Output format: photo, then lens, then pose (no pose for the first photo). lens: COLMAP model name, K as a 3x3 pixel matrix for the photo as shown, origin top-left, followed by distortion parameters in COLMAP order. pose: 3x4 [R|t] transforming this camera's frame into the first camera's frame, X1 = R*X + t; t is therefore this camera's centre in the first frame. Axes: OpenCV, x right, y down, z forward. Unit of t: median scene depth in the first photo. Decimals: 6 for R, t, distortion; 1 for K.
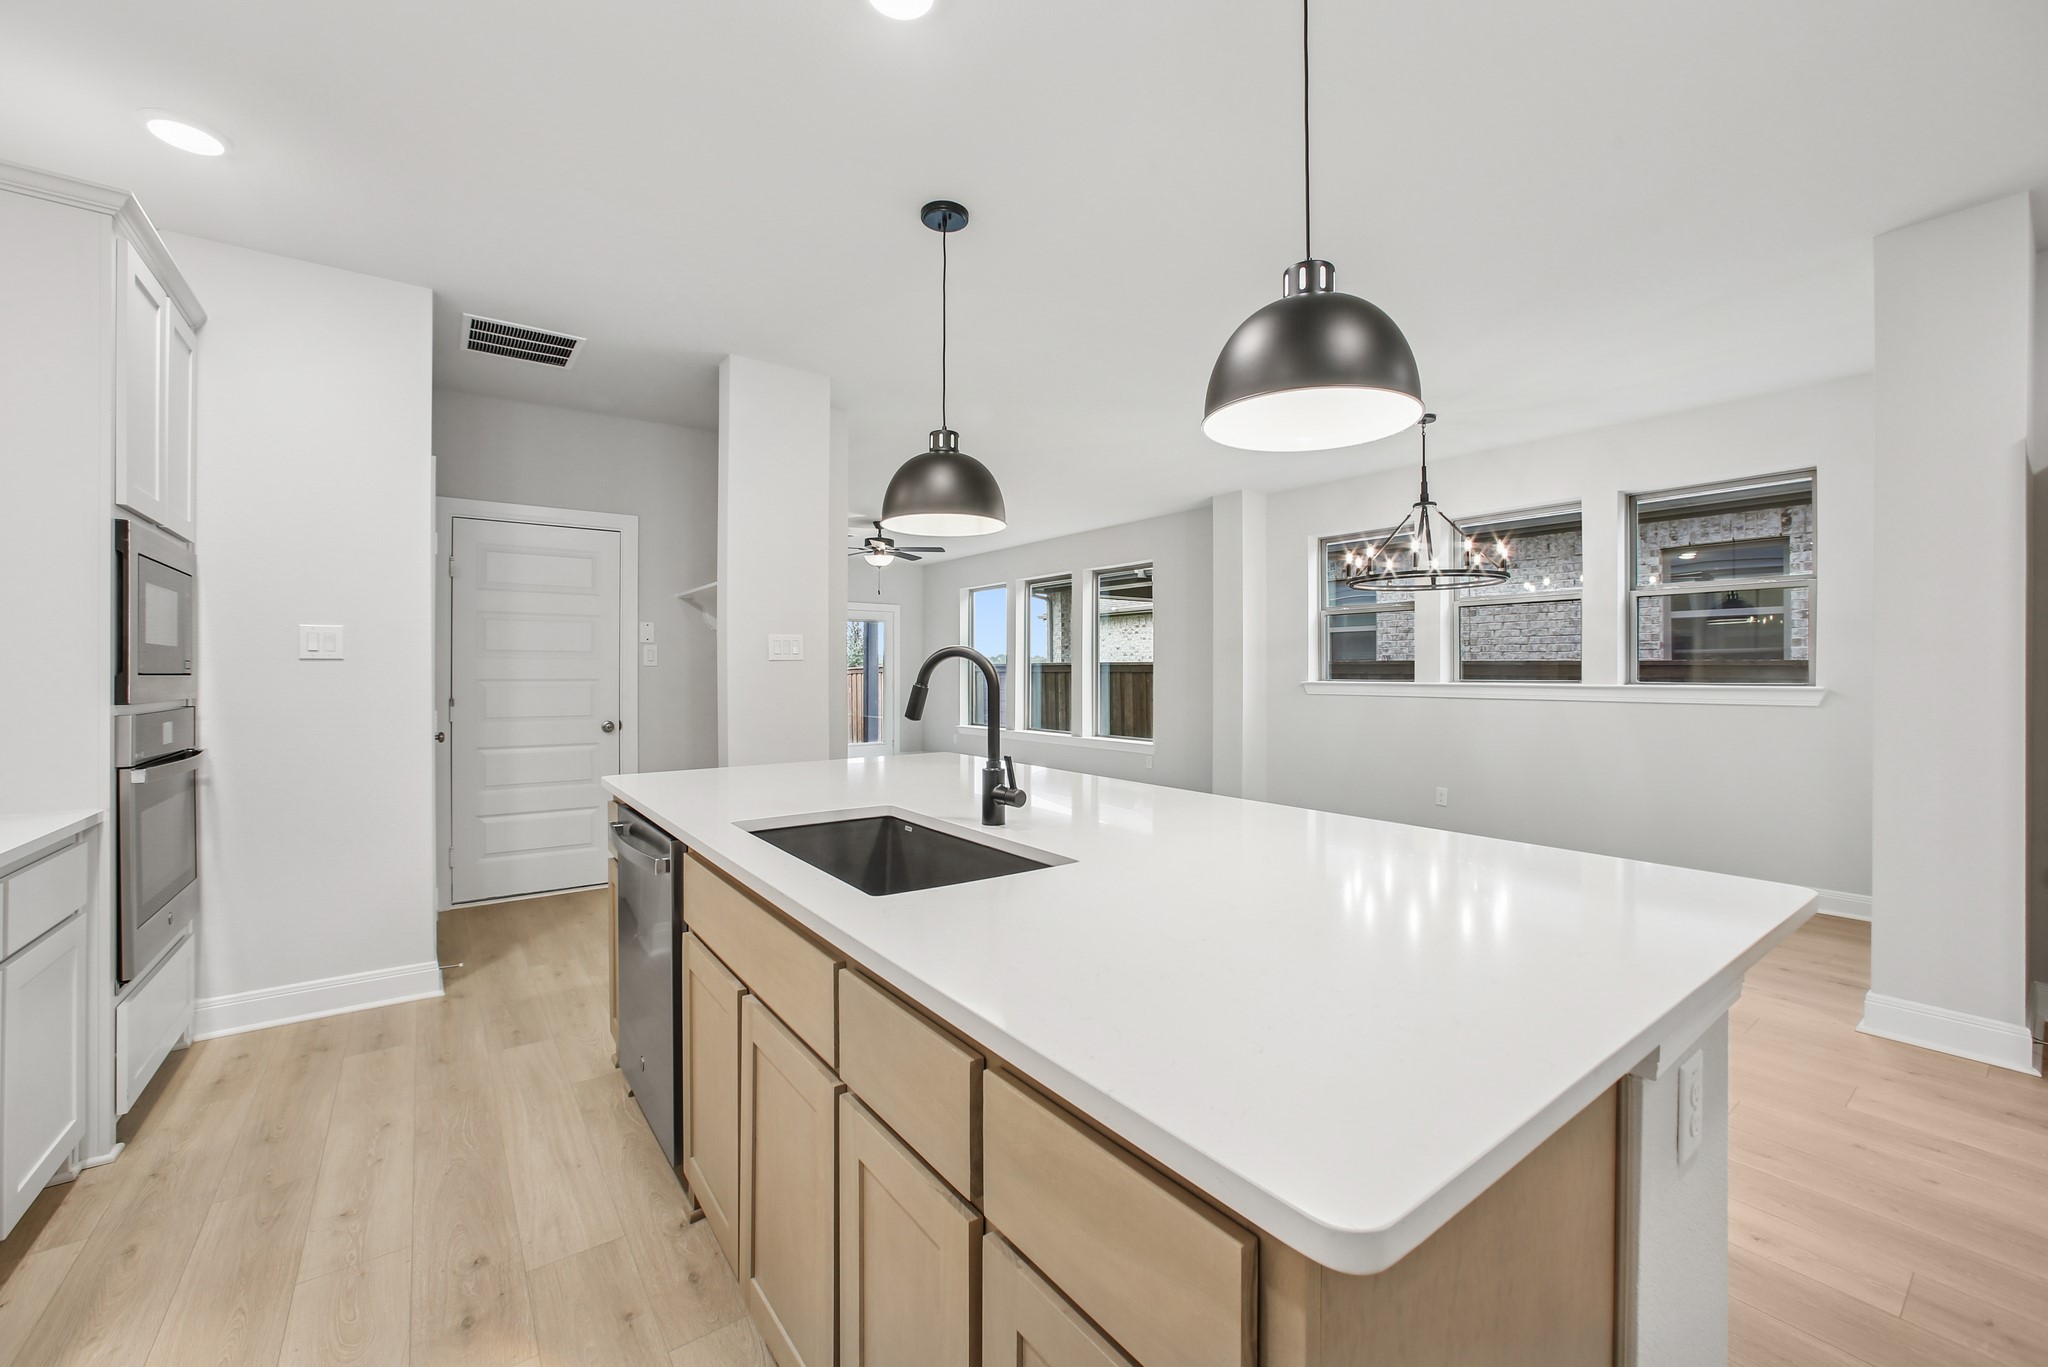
lens RADIAL K [[820.7, 0, 1030.6], [0, 820.7, 672.7], [0, 0, 1]] dist [-0.027591, 0.009134]
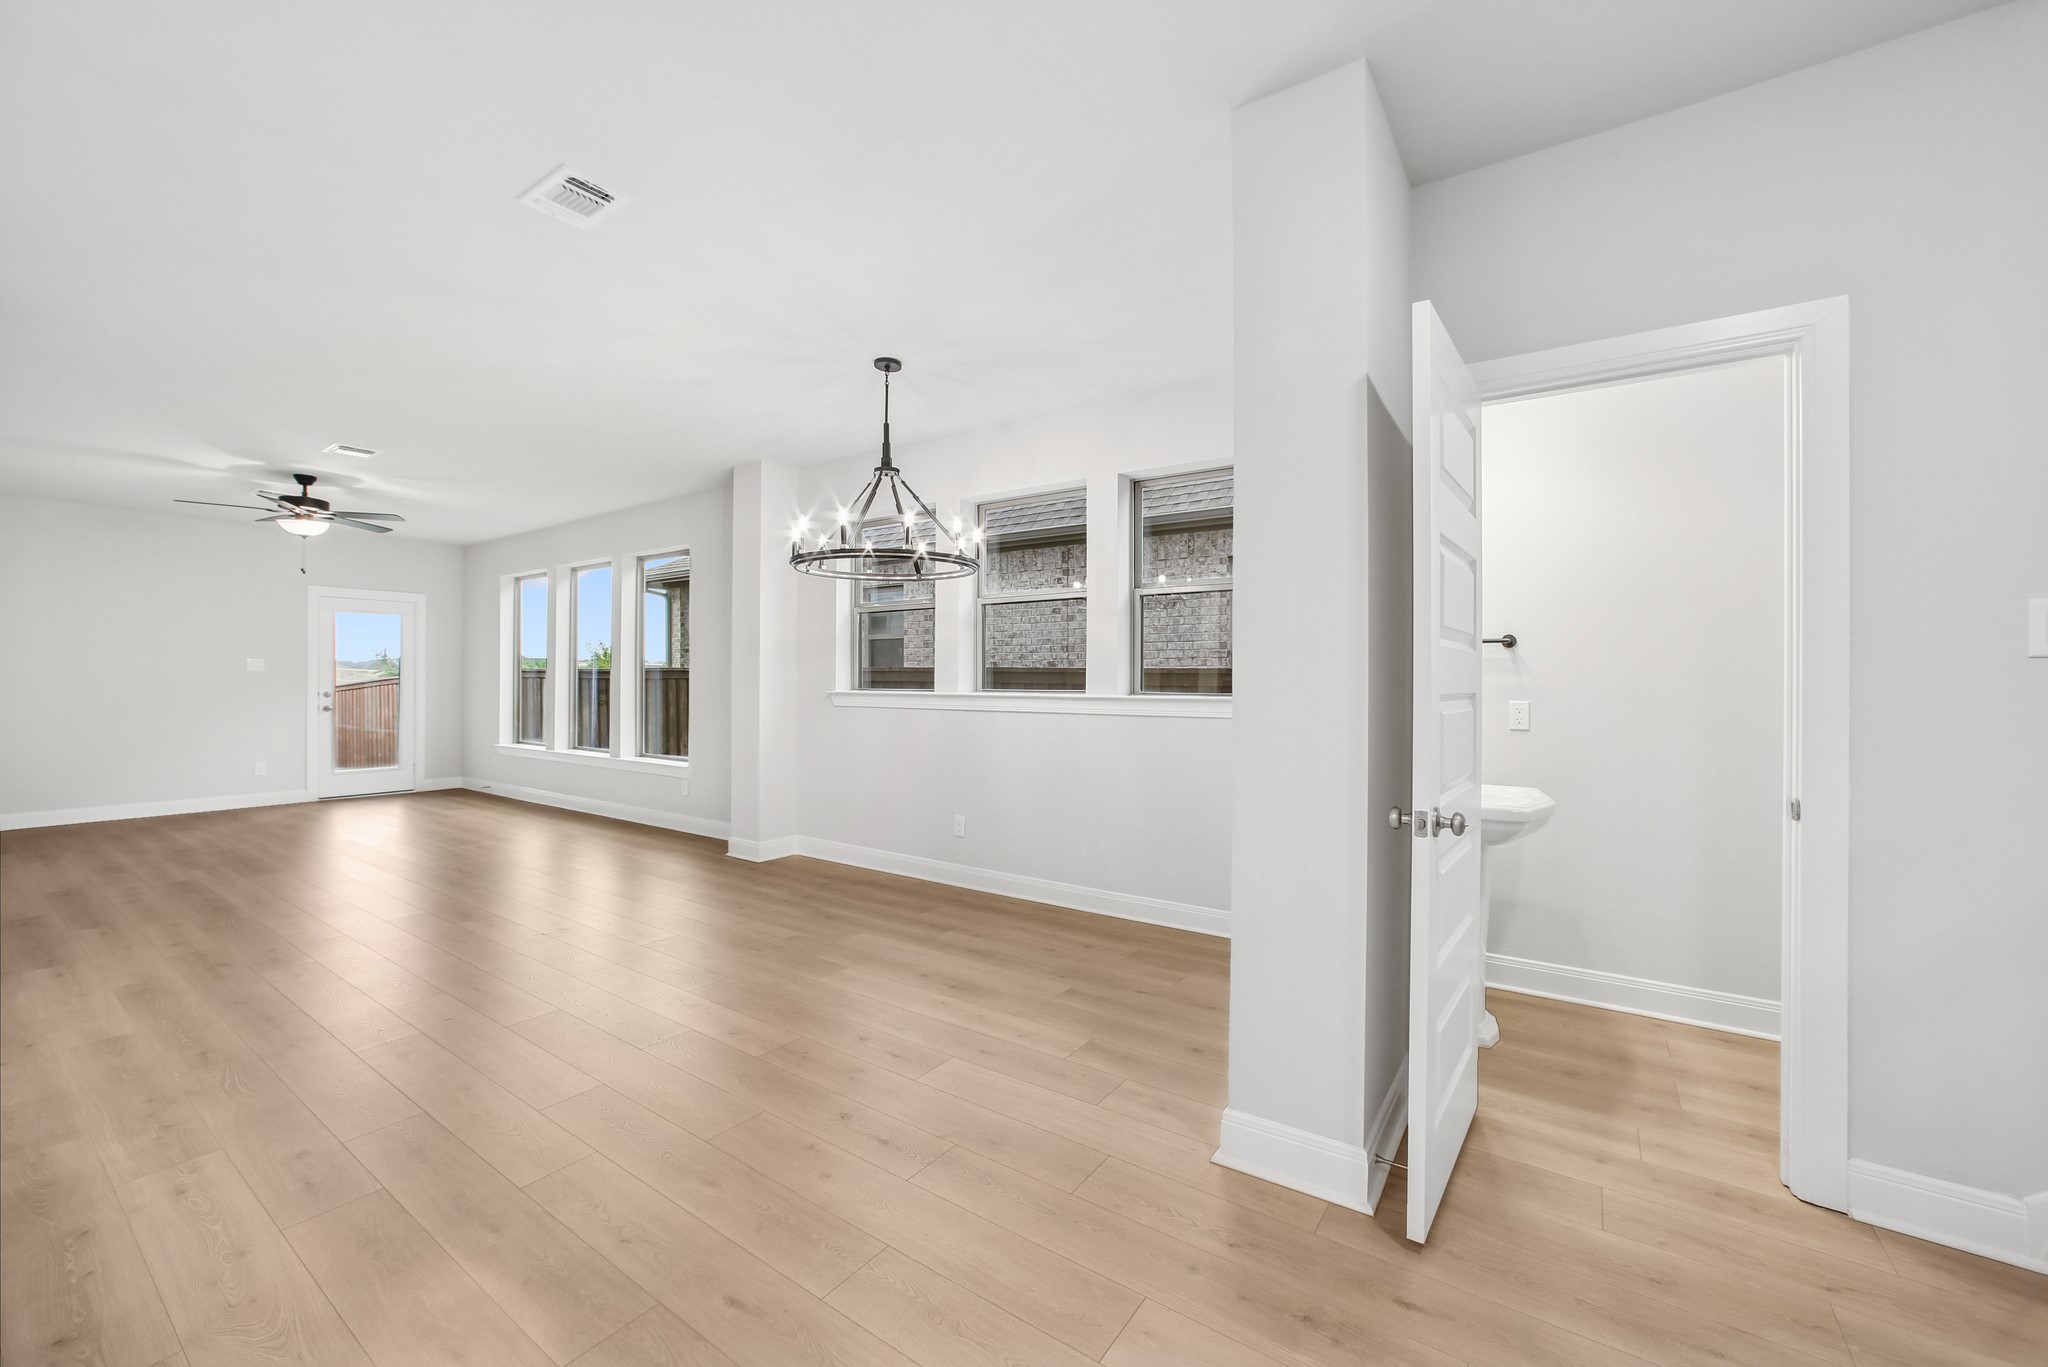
lens RADIAL K [[820.7, 0, 1023.8], [0, 820.7, 676.2], [0, 0, 1]] dist [-0.027591, 0.009134]
pose [[0.948456, 0.002435, 0.316901, 0.252459], [-0.001088, 0.999990, -0.004430, -0.000824], [-0.316908, 0.003857, 0.948448, 0.136692]]
